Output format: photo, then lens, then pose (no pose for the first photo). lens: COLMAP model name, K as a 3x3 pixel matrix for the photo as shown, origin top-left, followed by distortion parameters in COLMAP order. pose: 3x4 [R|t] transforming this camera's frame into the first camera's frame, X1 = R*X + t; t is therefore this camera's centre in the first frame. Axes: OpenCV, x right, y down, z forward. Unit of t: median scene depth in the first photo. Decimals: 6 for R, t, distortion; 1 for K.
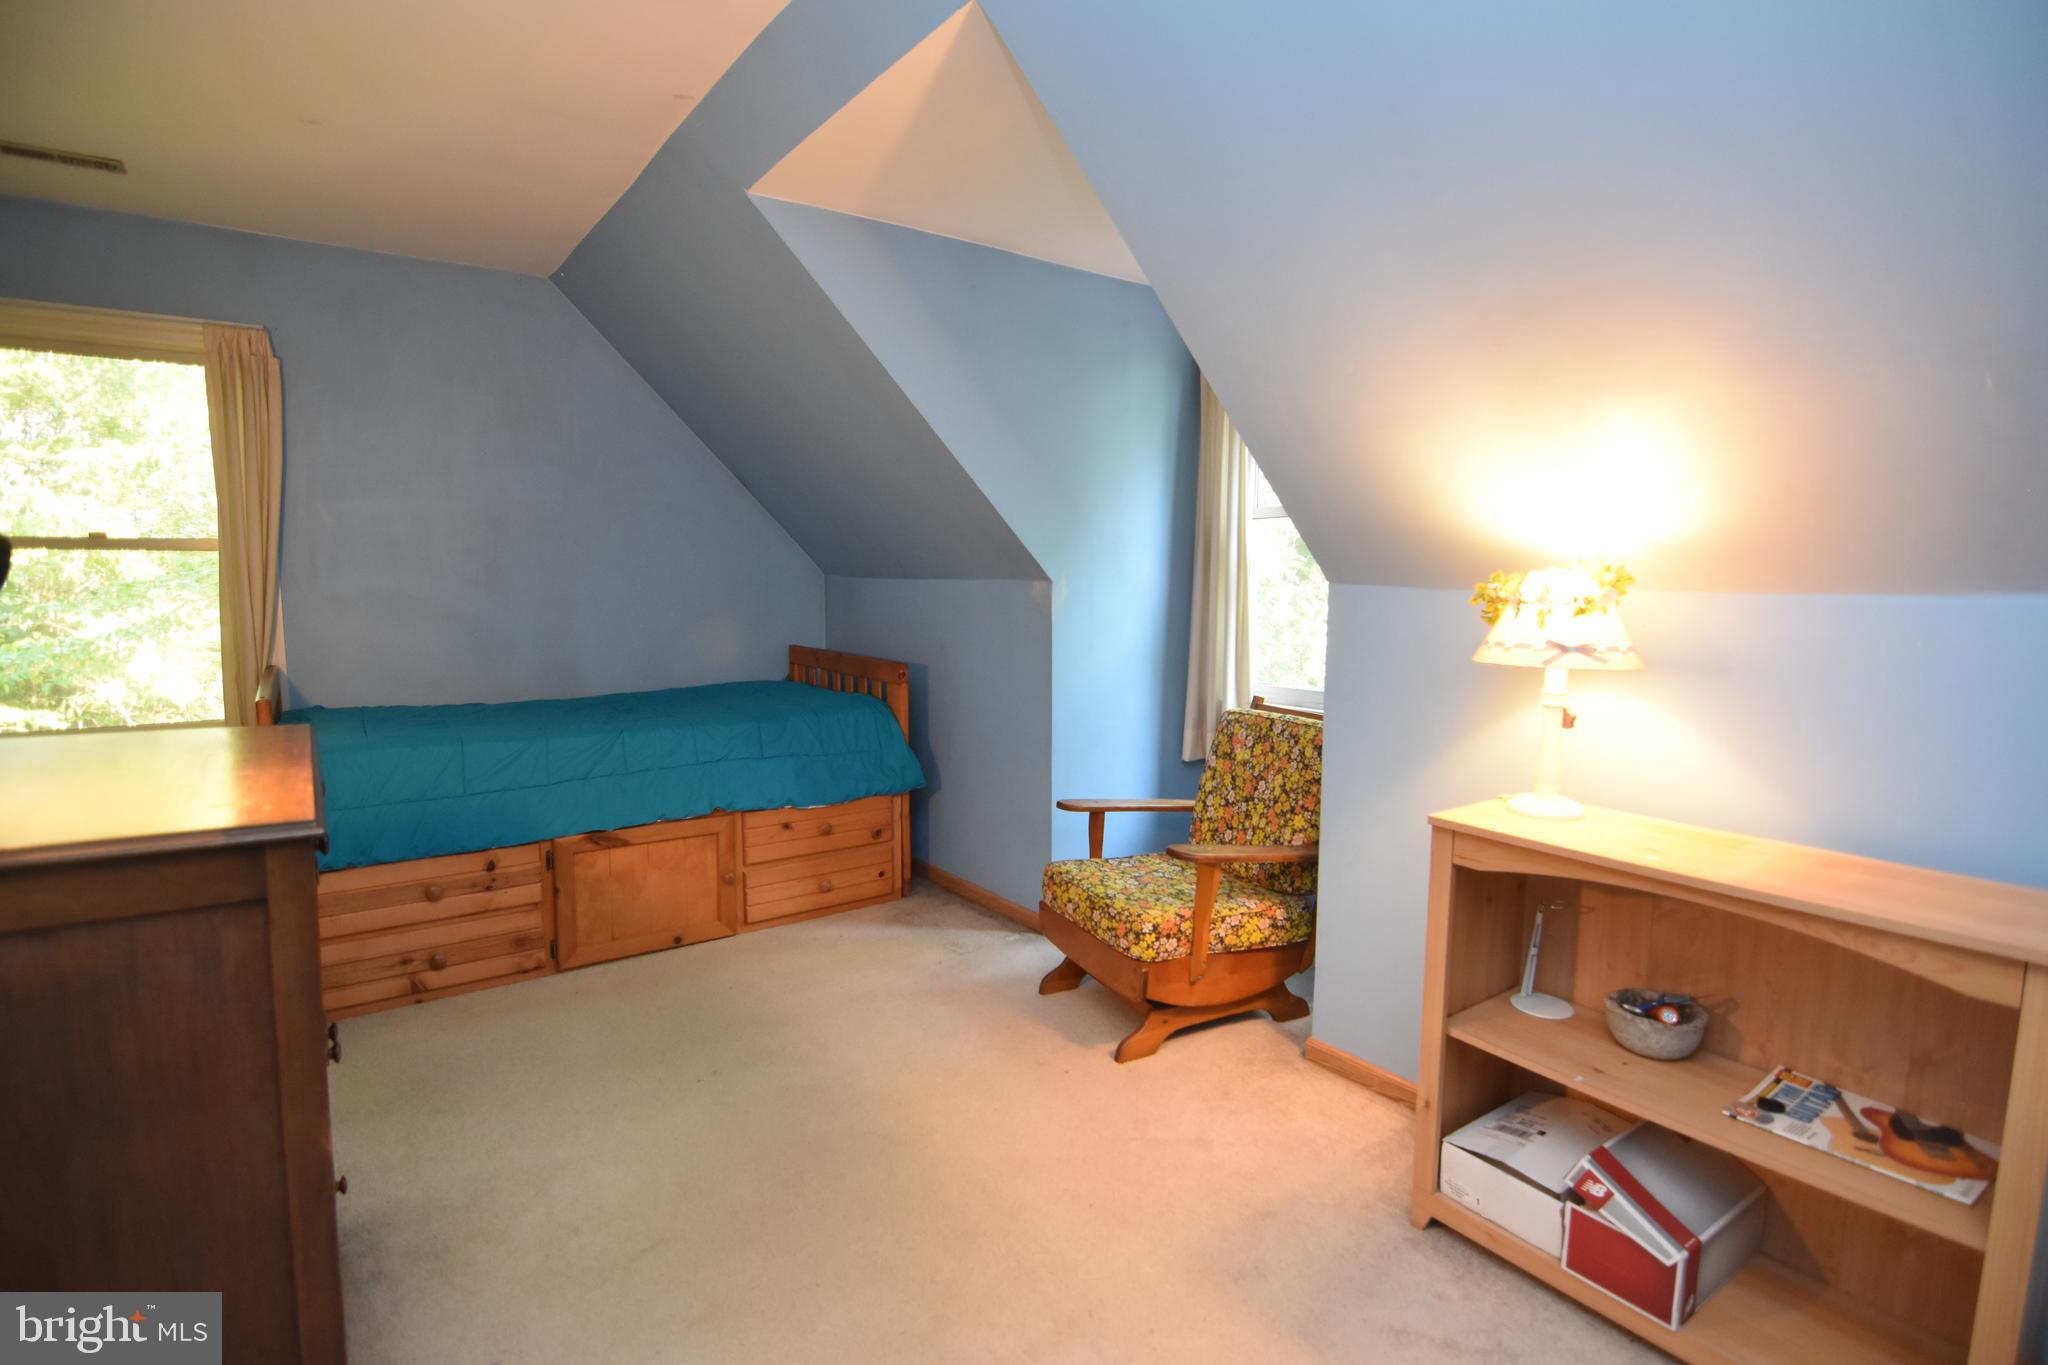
lens RADIAL K [[991.0, 0, 1023.1], [0, 991.0, 681.1], [0, 0, 1]] dist [-0.006998, -0.009189]
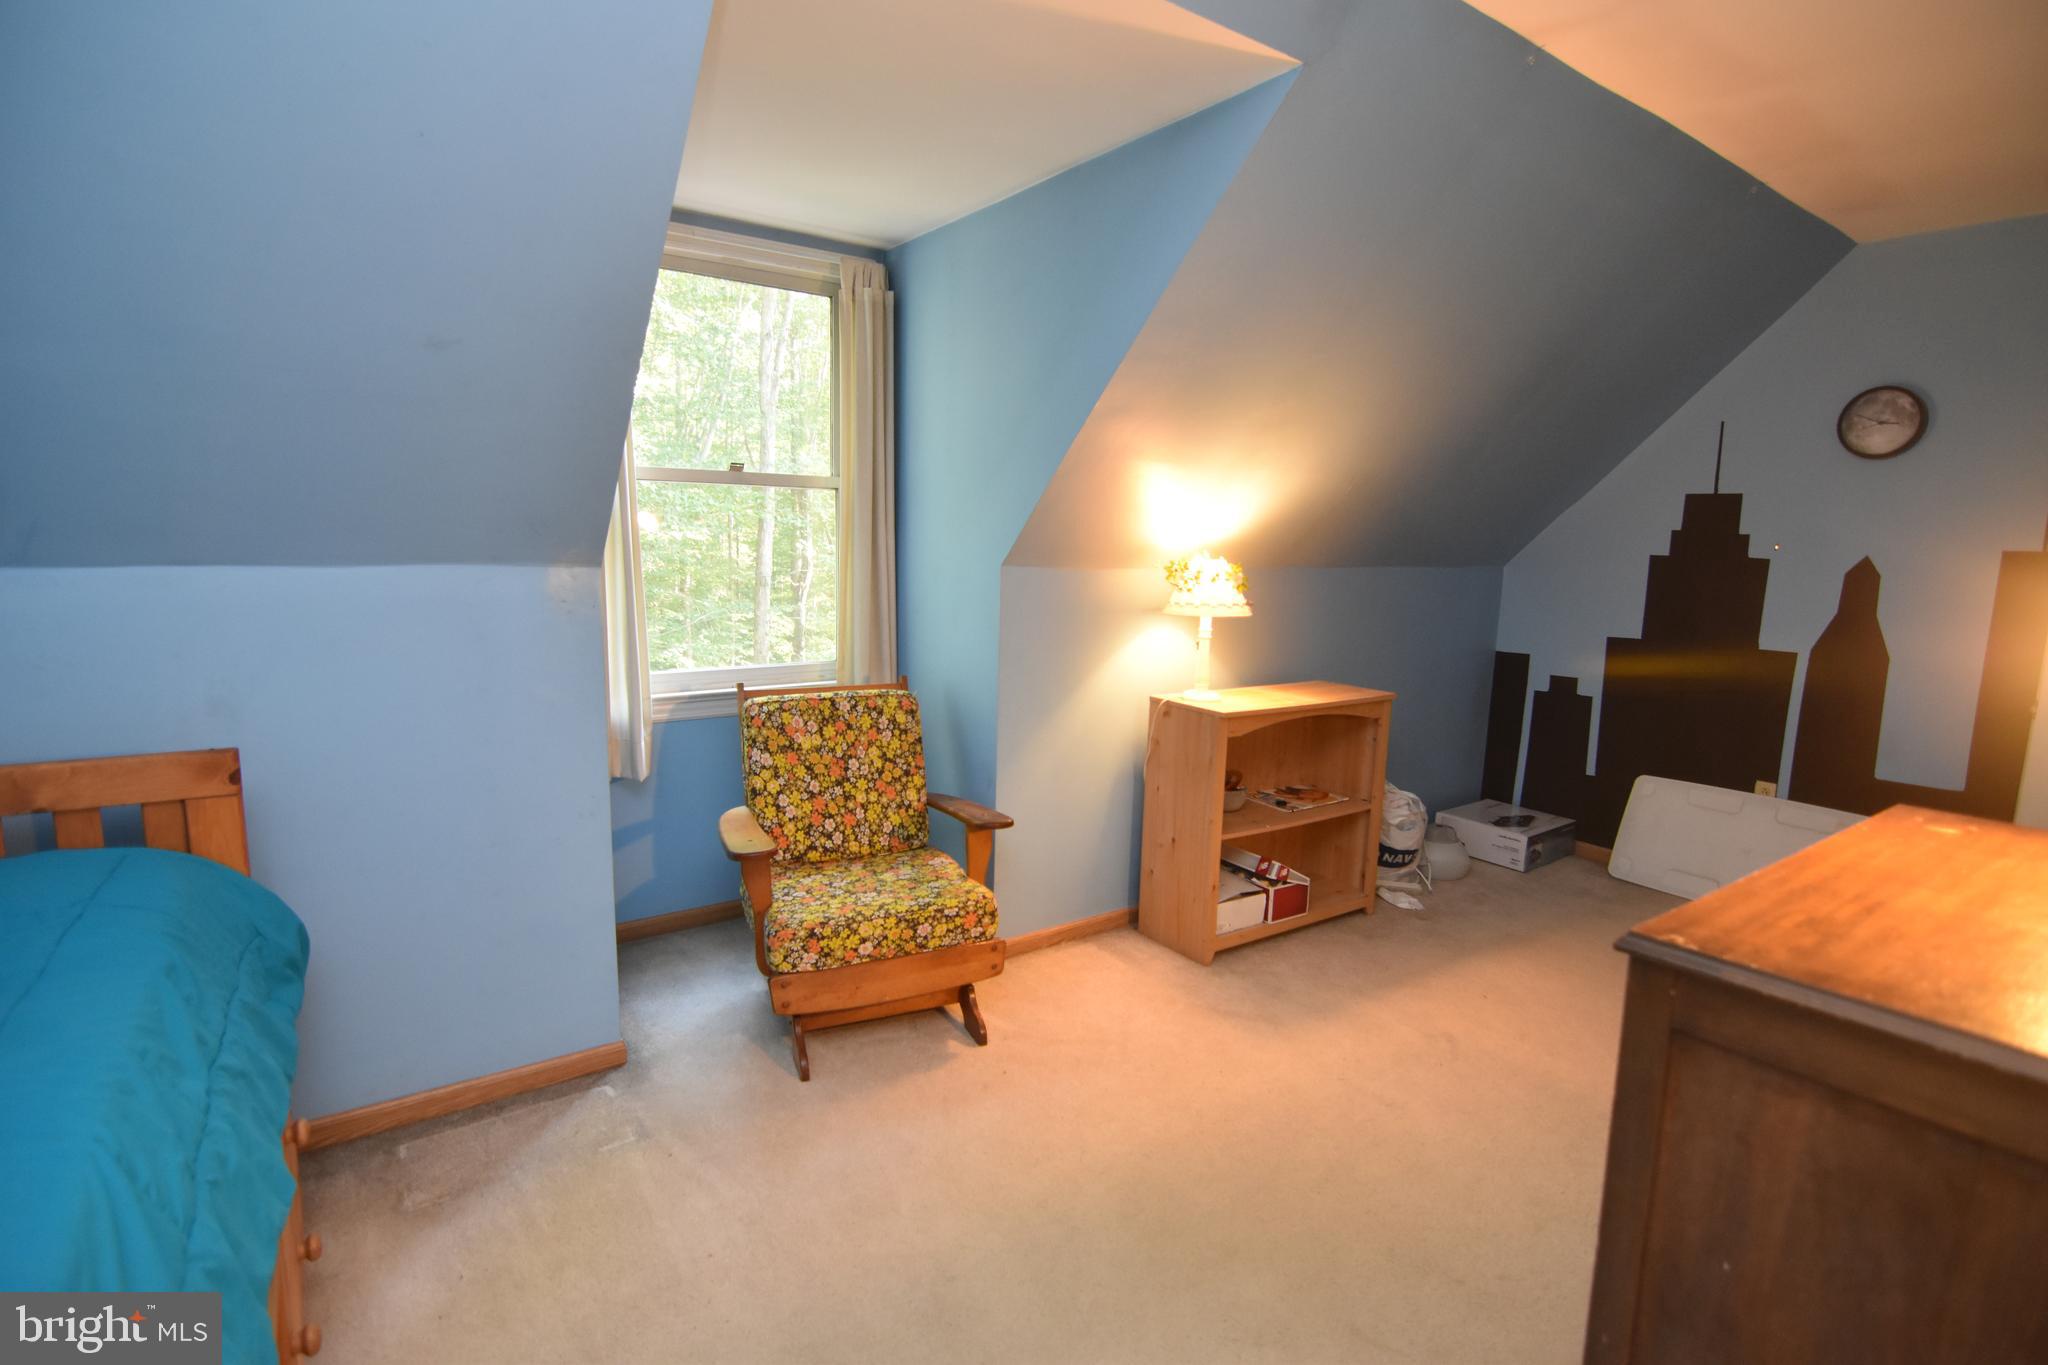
lens RADIAL K [[991.0, 0, 1024.7], [0, 991.0, 688.9], [0, 0, 1]] dist [-0.006998, -0.009189]
pose [[0.020214, -0.160412, 0.986843, -1.016640], [0.082277, 0.983964, 0.158259, -0.157932], [-0.996404, 0.077996, 0.033088, 1.080109]]
